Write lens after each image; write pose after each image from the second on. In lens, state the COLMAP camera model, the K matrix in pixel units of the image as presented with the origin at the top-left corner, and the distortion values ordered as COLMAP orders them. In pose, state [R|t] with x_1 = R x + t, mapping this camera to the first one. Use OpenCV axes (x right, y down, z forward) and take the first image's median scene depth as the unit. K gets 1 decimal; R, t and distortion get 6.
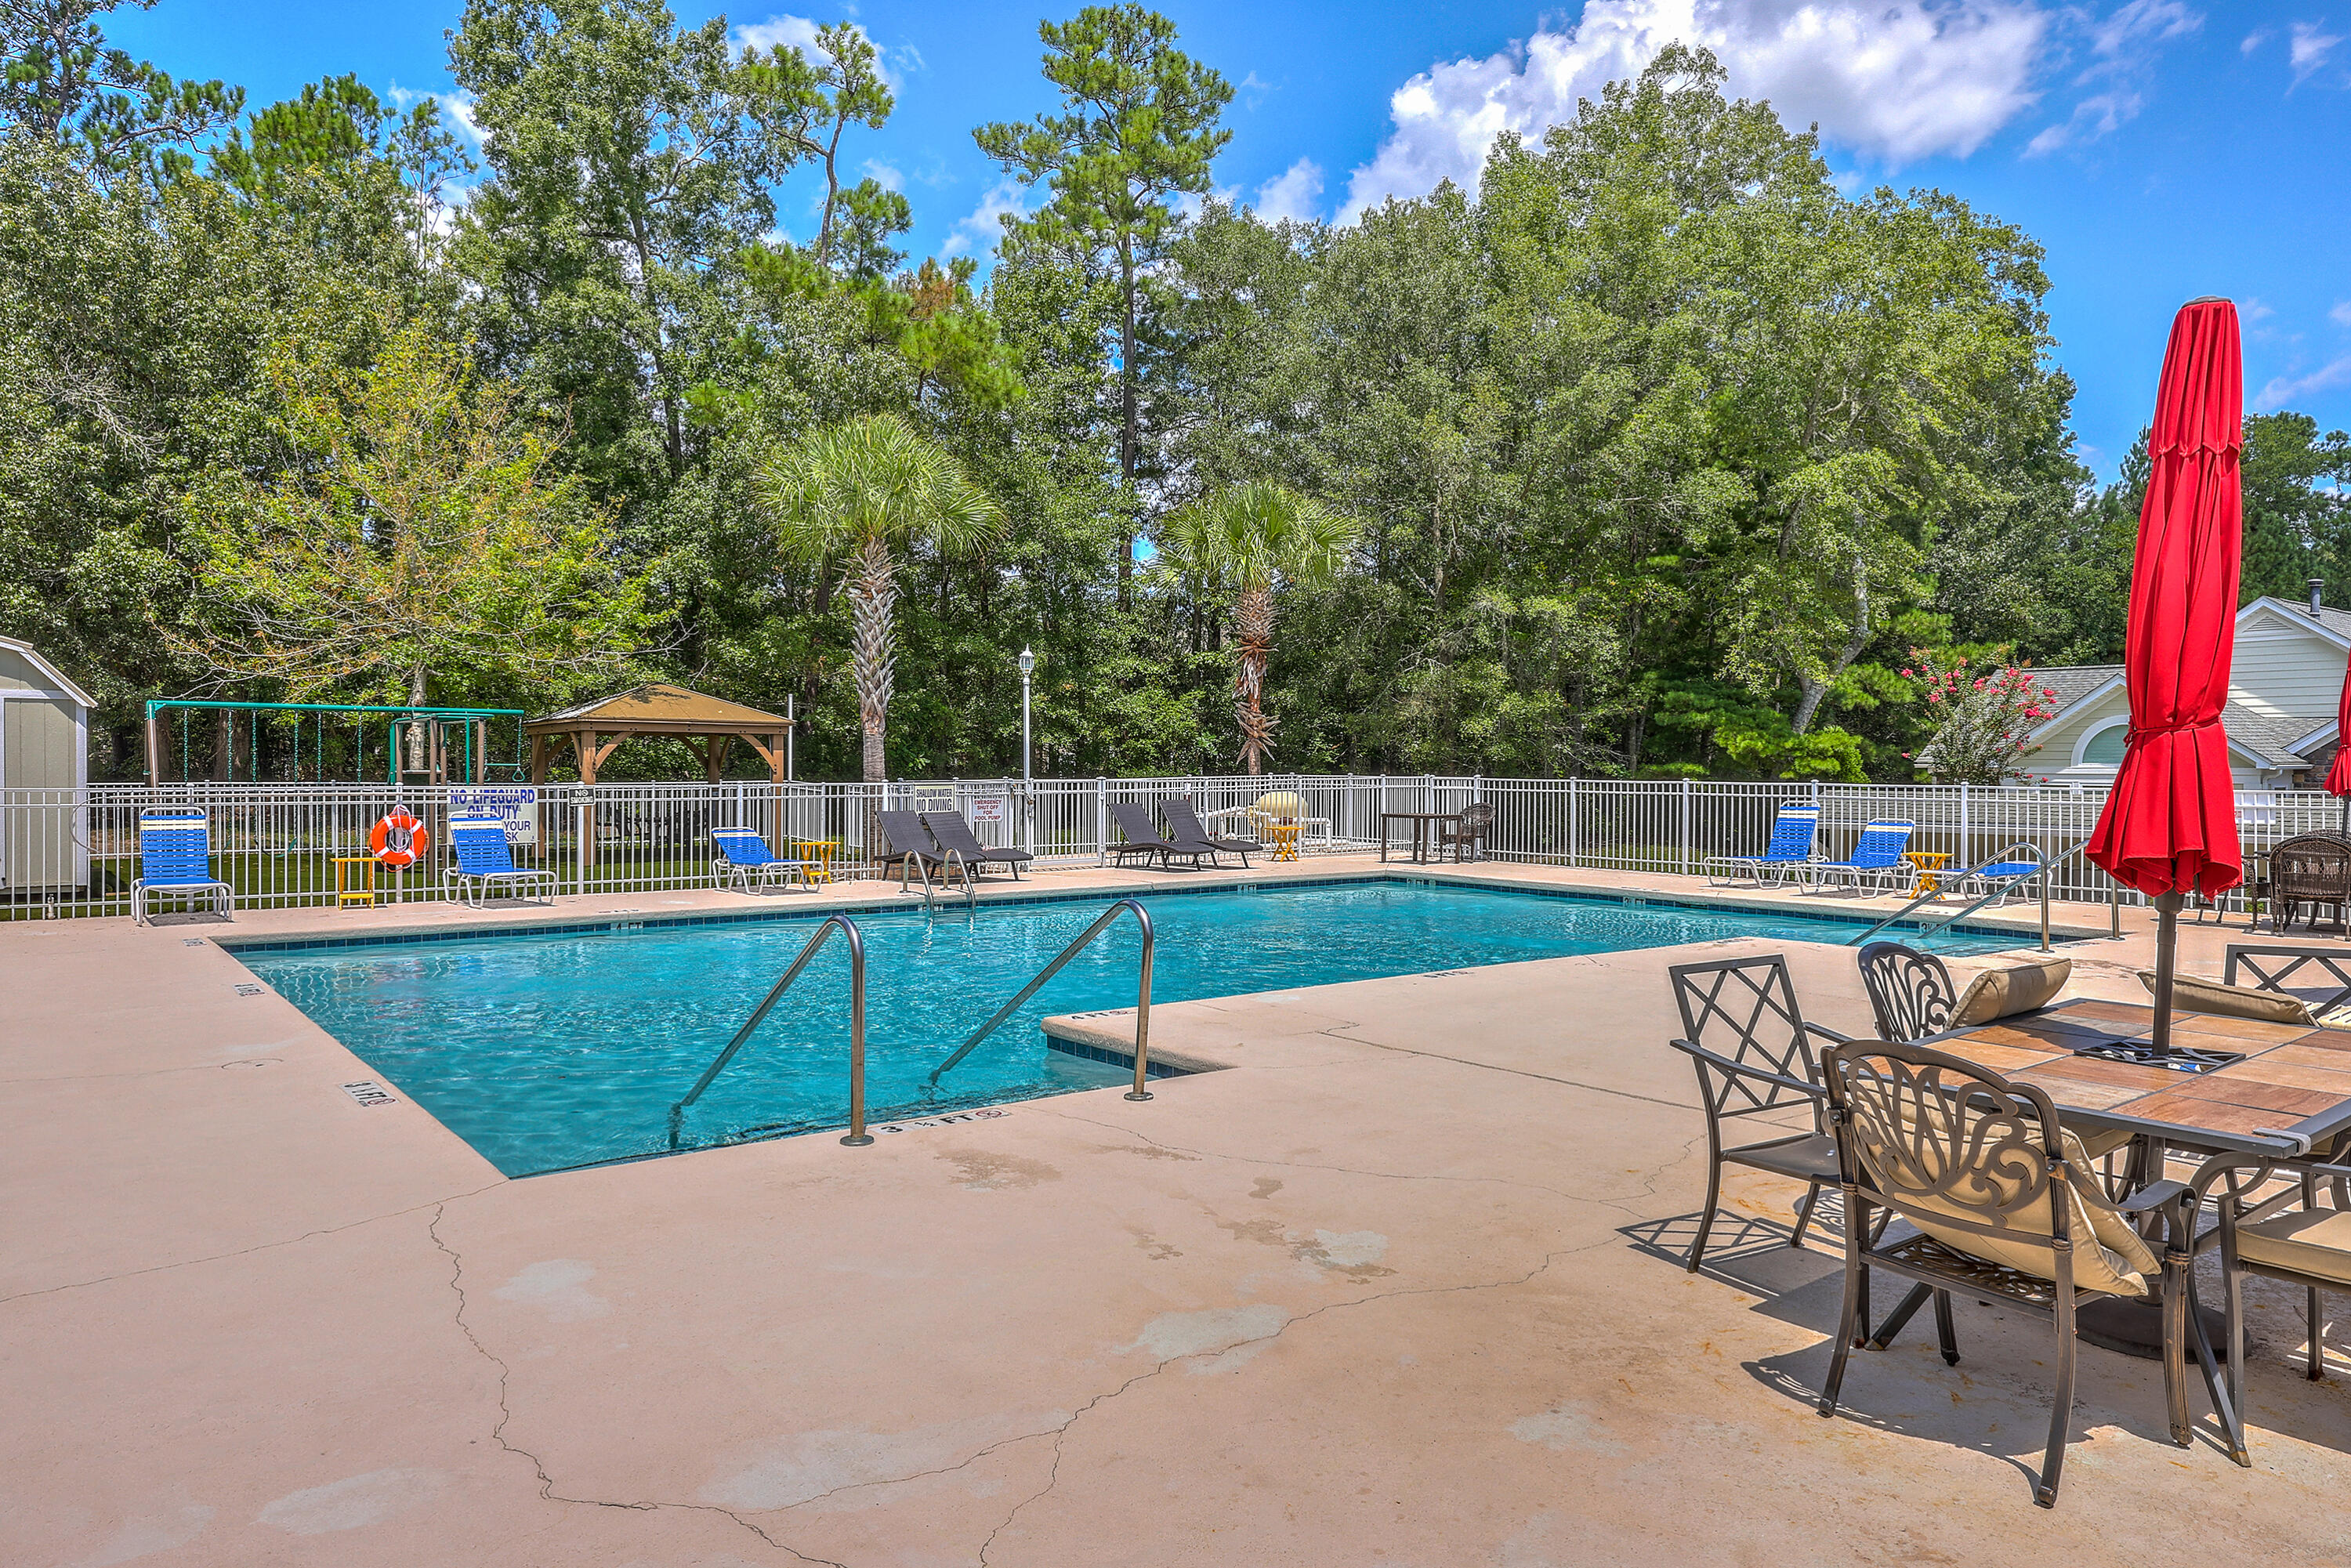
lens RADIAL K [[1574.0, 0, 1176.5], [0, 1574.0, 786.0], [0, 0, 1]] dist [0.000956, 0.000114]
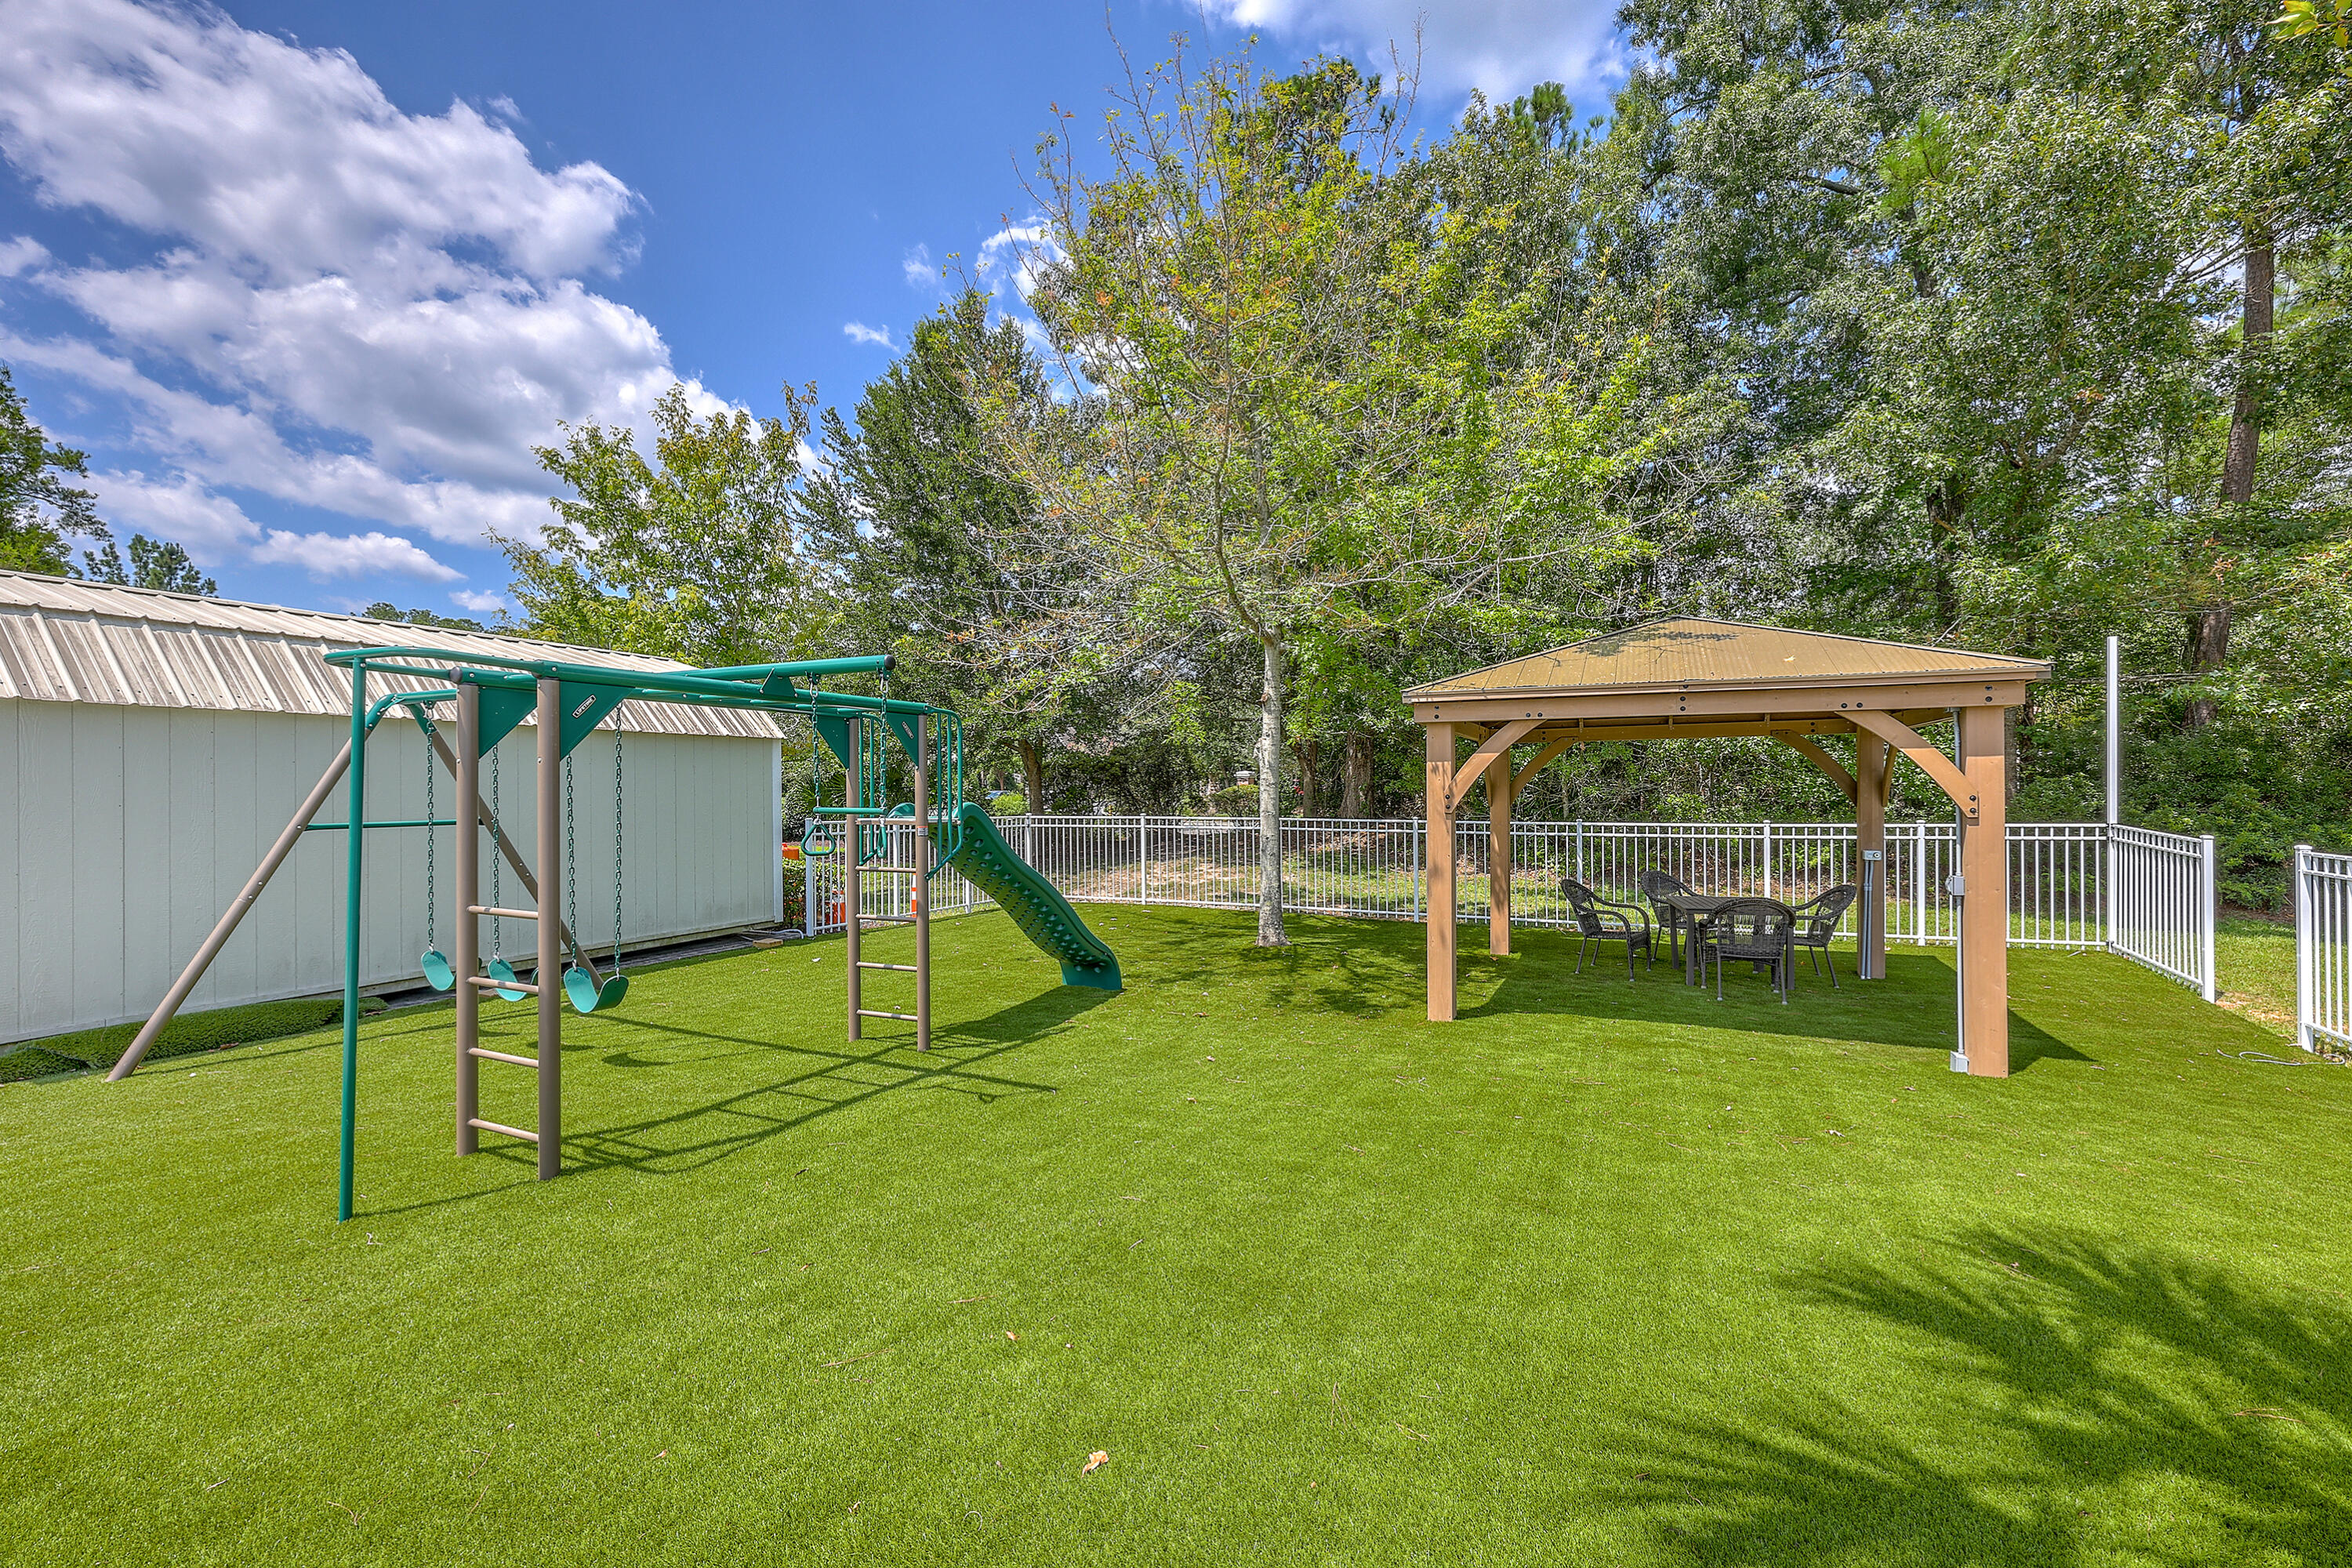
lens RADIAL K [[963.8, 0, 1179.4], [0, 963.8, 792.7], [0, 0, 1]] dist [-0.000806, -0.000070]
pose [[0.478551, -0.008404, -0.878019, -0.165494], [0.001069, 0.999959, -0.008988, -0.013296], [0.878059, 0.003362, 0.478540, 0.796198]]
